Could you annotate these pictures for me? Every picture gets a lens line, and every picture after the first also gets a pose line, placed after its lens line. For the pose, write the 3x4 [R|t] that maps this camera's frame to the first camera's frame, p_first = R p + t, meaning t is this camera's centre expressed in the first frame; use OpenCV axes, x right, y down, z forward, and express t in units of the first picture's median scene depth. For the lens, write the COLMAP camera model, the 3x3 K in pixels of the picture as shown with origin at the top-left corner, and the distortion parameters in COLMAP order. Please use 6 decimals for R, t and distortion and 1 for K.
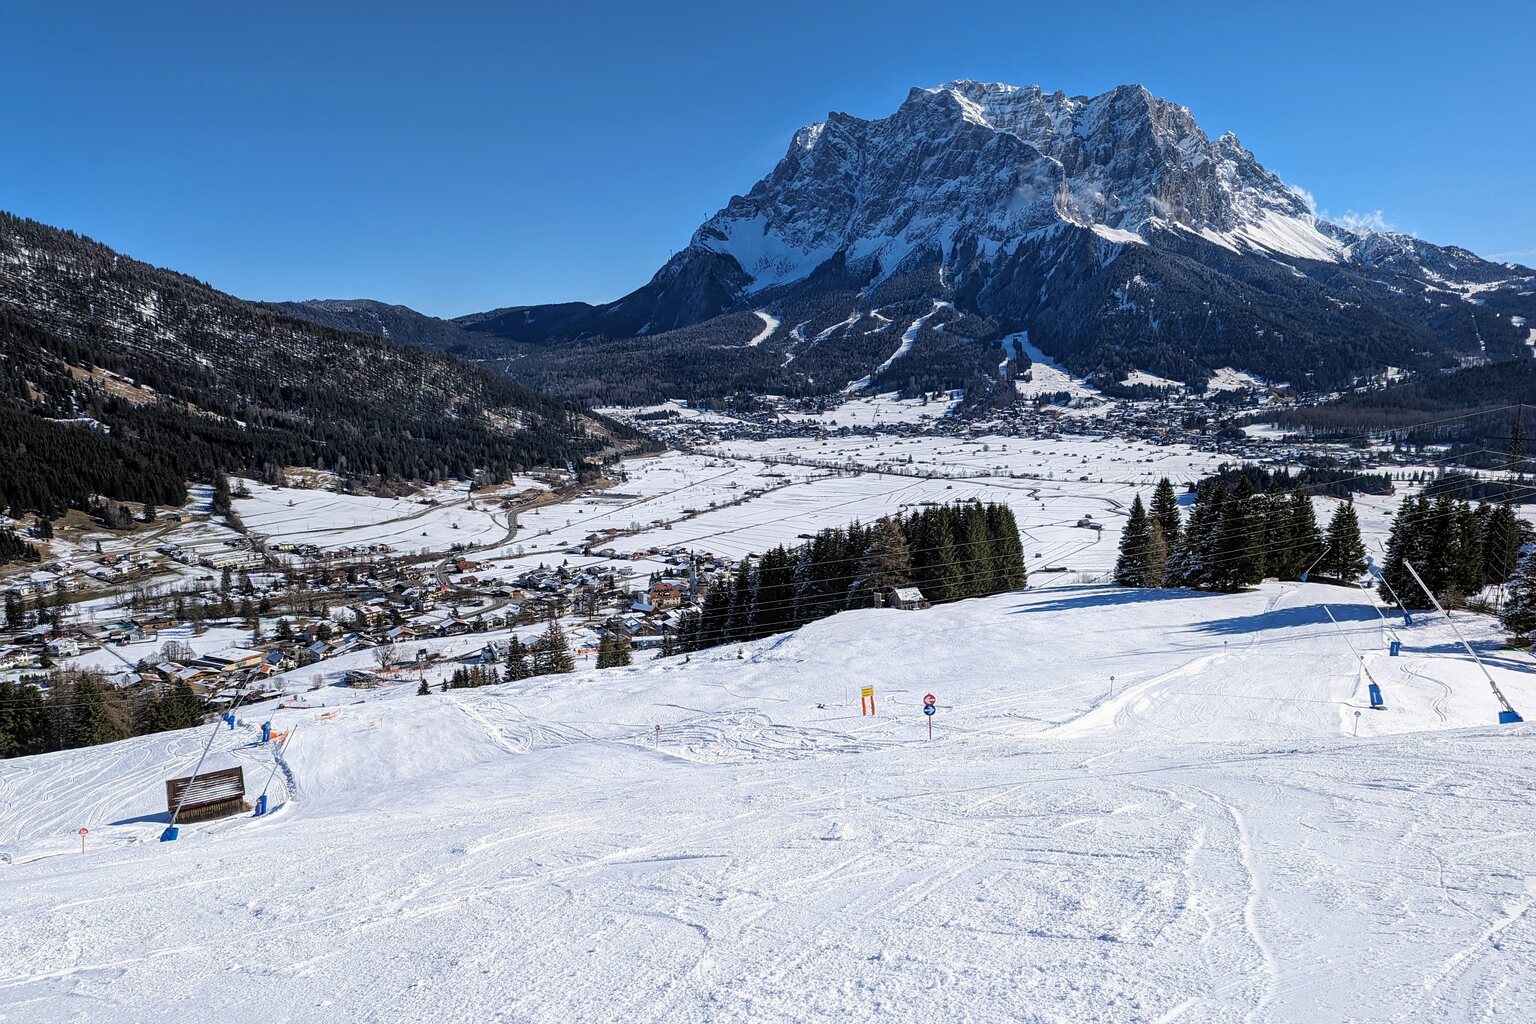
lens RADIAL K [[1069.4, 0, 772.7], [0, 1069.4, 560.4], [0, 0, 1]] dist [0.076551, -0.056940]
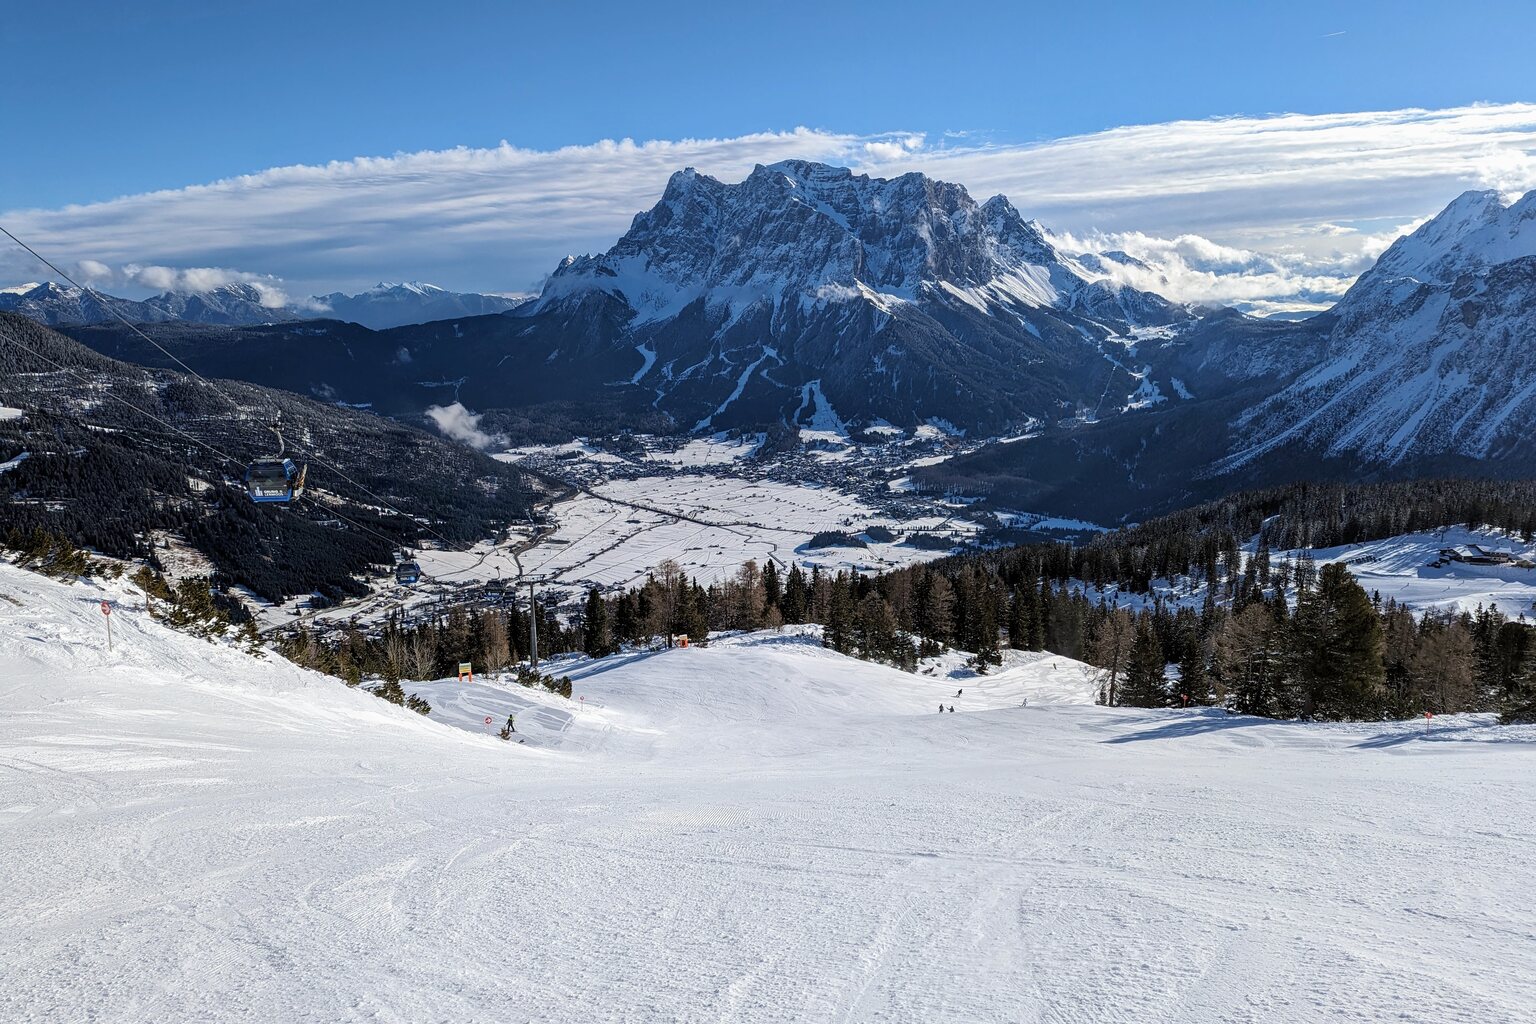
lens RADIAL K [[1069.4, 0, 772.7], [0, 1069.4, 560.4], [0, 0, 1]] dist [0.076551, -0.056940]
pose [[0.995886, -0.011422, 0.089891, 0.030487], [0.005437, 0.997768, 0.066547, -0.054472], [-0.090450, -0.065784, 0.993726, -0.397495]]
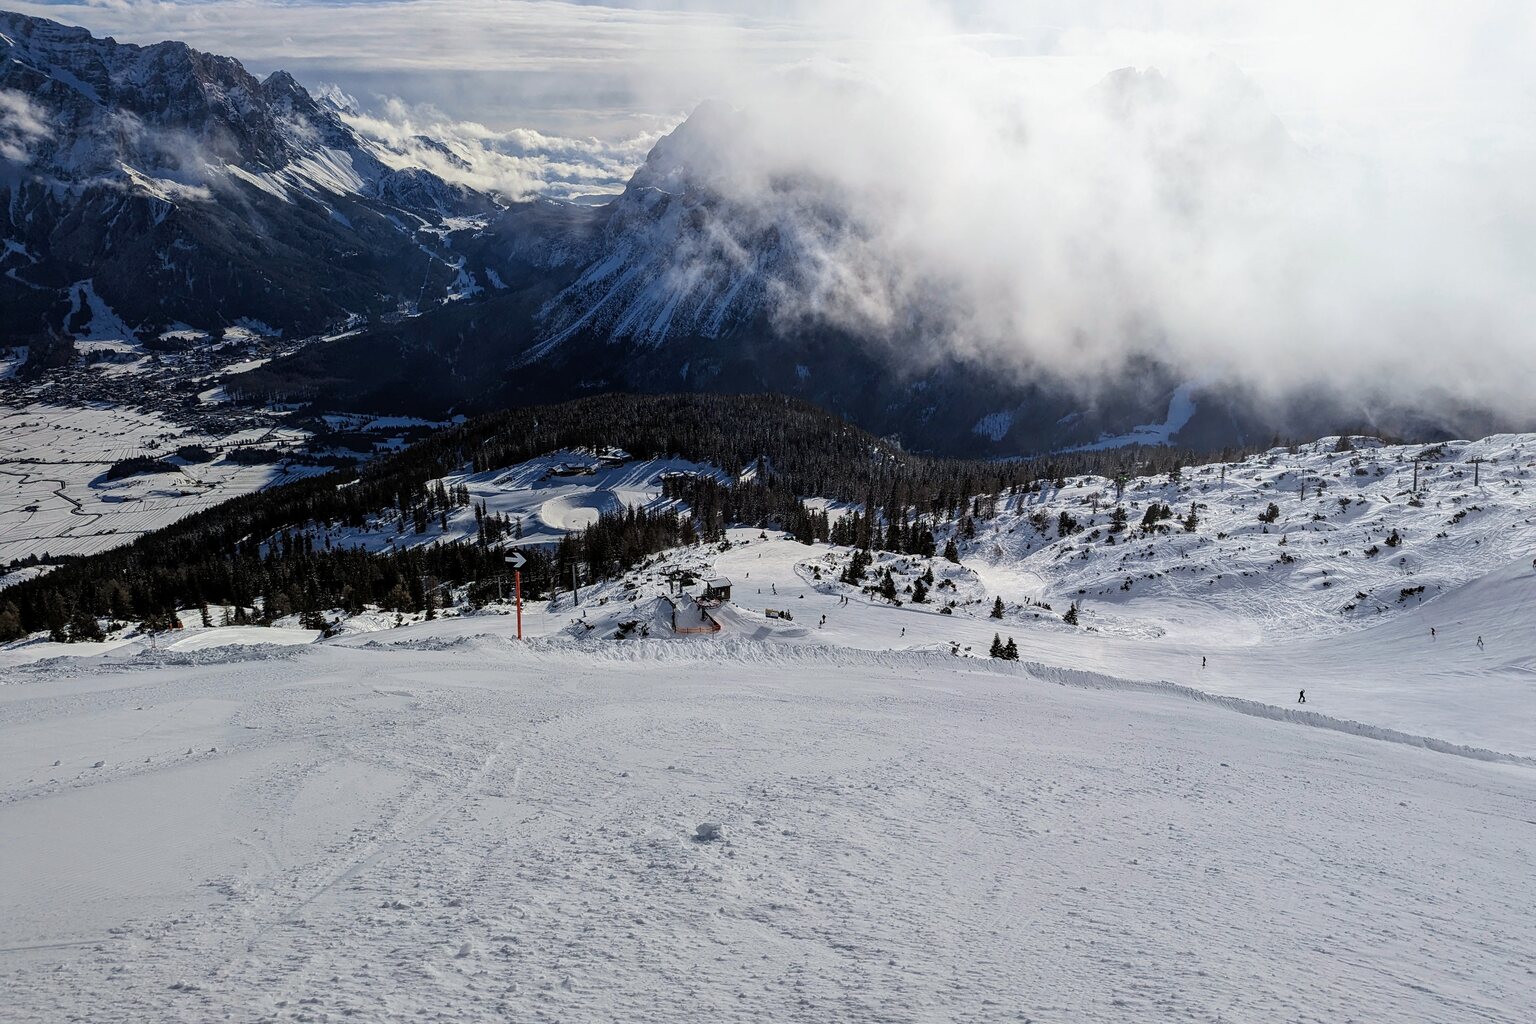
lens RADIAL K [[1063.2, 0, 787.3], [0, 1063.2, 501.0], [0, 0, 1]] dist [0.056190, -0.046791]
pose [[0.769142, -0.163285, 0.617866, 0.029364], [0.086474, 0.984508, 0.152533, -0.065793], [-0.633201, -0.063891, 0.771346, -0.453172]]
